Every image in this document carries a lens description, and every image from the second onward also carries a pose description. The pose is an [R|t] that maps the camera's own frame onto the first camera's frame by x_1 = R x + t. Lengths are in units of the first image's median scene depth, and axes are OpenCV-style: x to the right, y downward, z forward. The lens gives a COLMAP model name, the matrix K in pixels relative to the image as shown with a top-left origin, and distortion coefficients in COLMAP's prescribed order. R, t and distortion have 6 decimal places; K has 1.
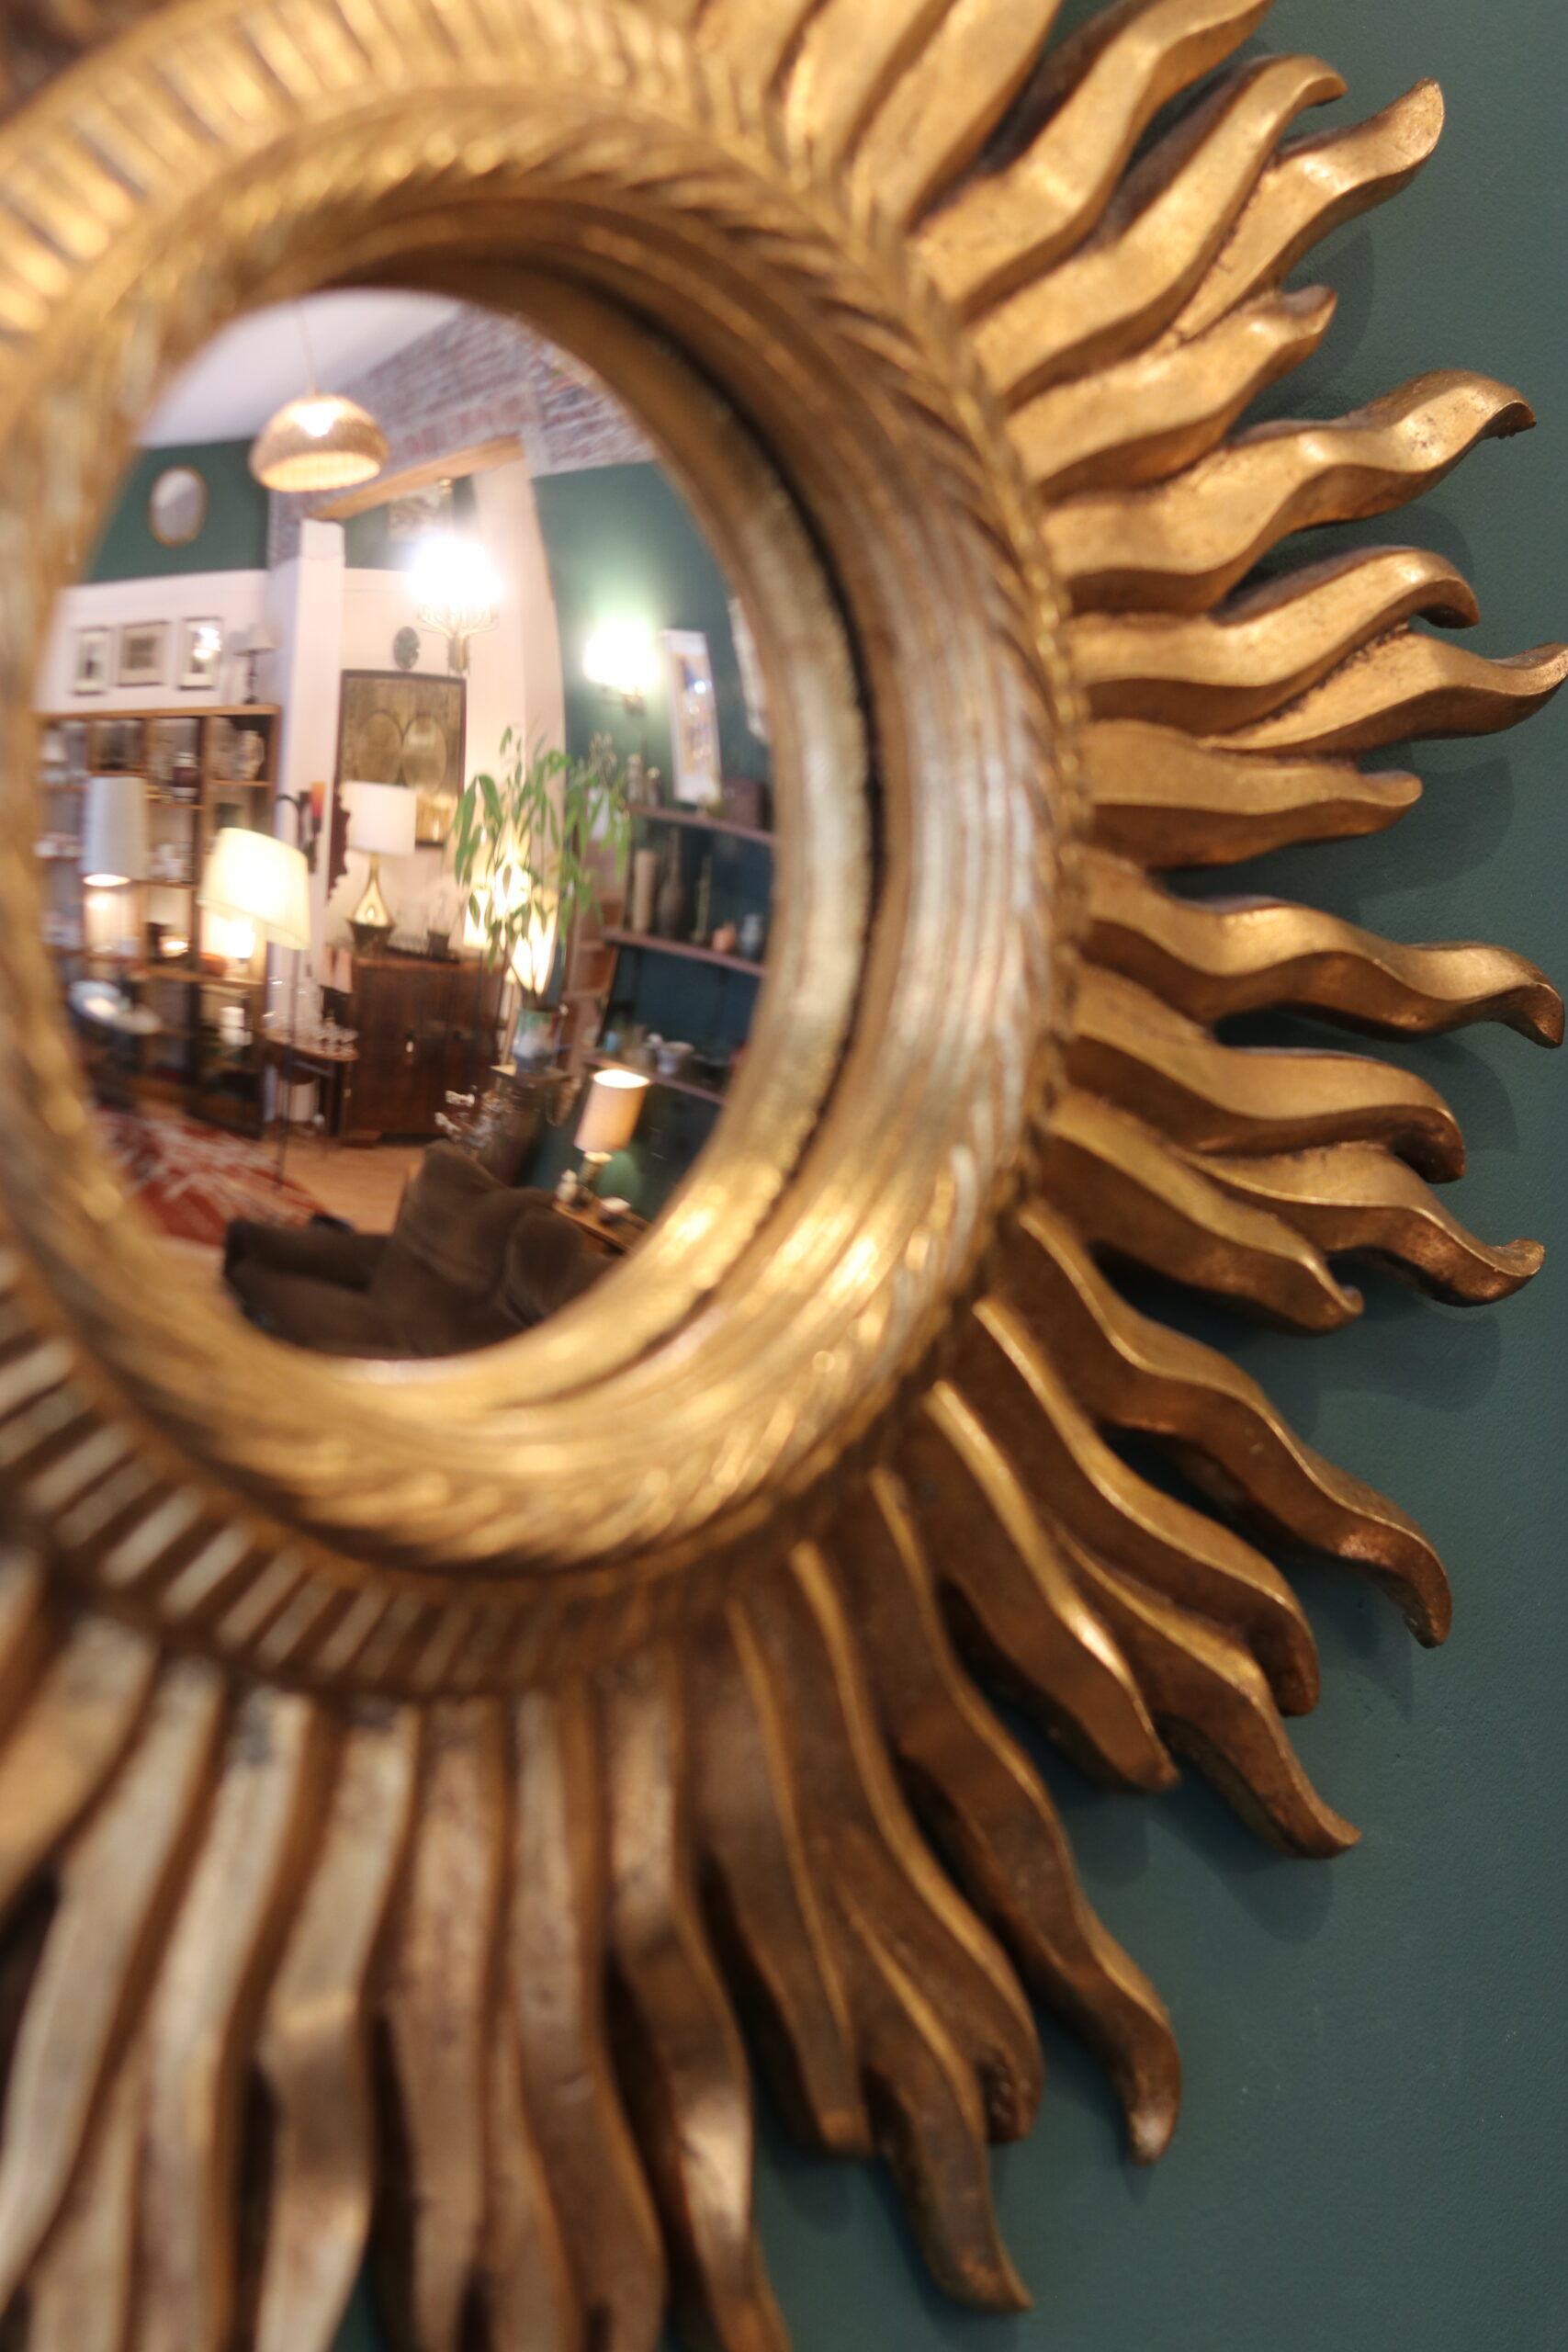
lens RADIAL K [[5595.5, 0, 775.8], [0, 5595.5, 1167.0], [0, 0, 1]] dist [-0.106050, 0.000000]
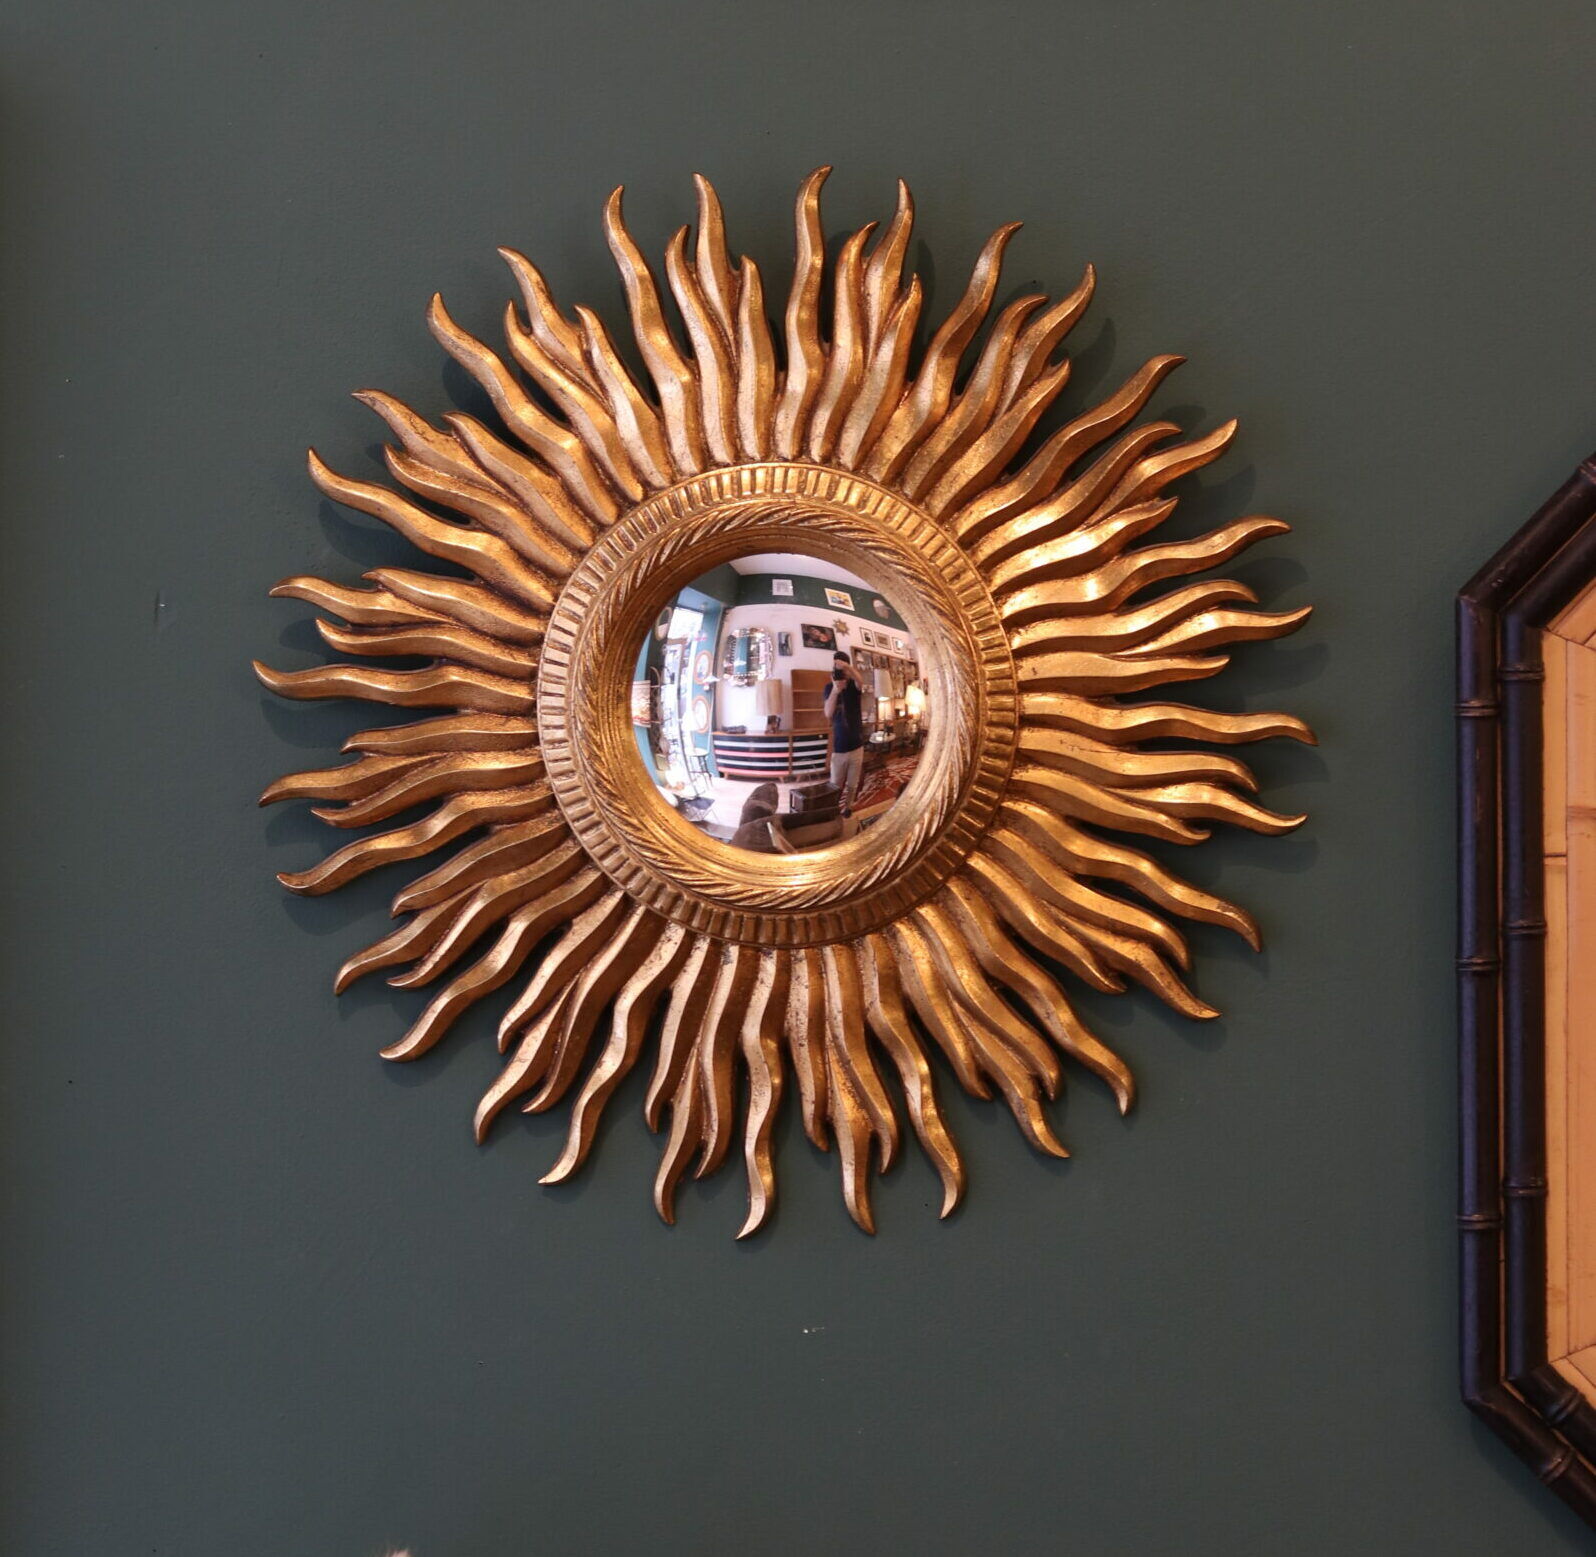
lens RADIAL K [[5996.9, 0, 793.5], [0, 5996.9, 783.0], [0, 0, 1]] dist [-0.093841, 0.000000]
pose [[0.686878, 0.006385, -0.726745, 2.350599], [0.018054, 0.999503, 0.025845, -0.093227], [0.726549, -0.030873, 0.686421, -1.392812]]
